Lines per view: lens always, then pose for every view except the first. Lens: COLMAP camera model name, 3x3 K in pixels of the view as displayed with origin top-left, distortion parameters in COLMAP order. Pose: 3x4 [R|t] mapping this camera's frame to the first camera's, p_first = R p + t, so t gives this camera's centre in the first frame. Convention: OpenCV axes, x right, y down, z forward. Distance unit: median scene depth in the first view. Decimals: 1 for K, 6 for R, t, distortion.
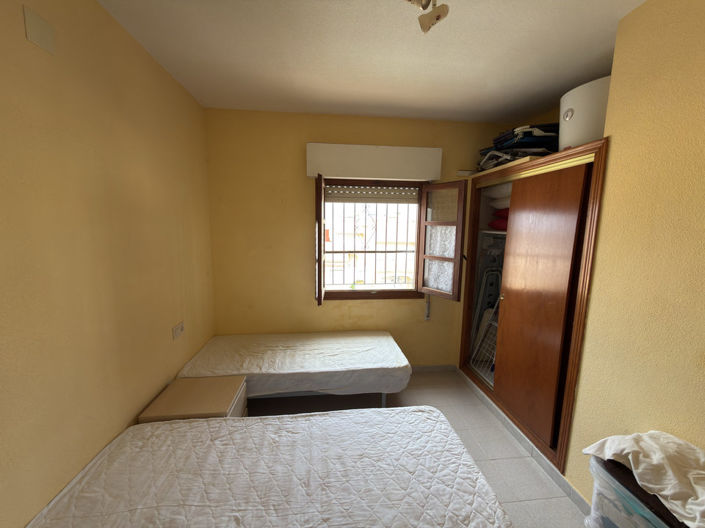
lens RADIAL K [[284.1, 0, 352.5], [0, 284.1, 264.0], [0, 0, 1]] dist [0.000896, 0.000295]
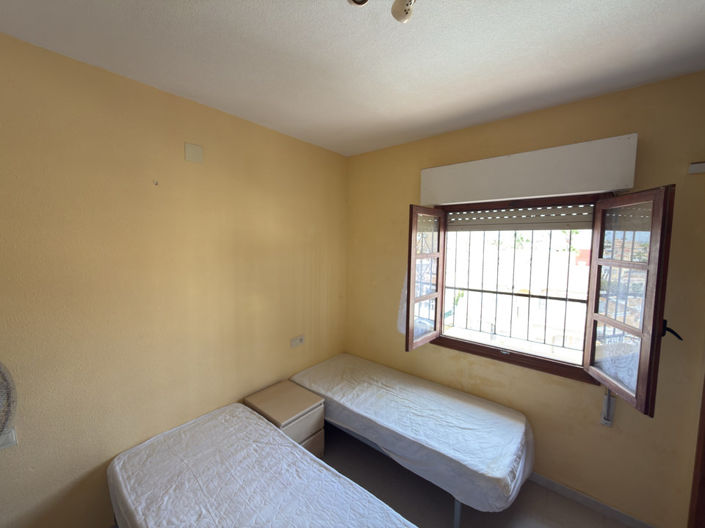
lens RADIAL K [[284.1, 0, 352.5], [0, 284.1, 264.0], [0, 0, 1]] dist [0.000896, 0.000295]
pose [[0.693174, 0.050647, -0.718989, 0.371329], [-0.095078, 0.995236, -0.021558, -0.085180], [0.714472, 0.083303, 0.694687, 0.235069]]
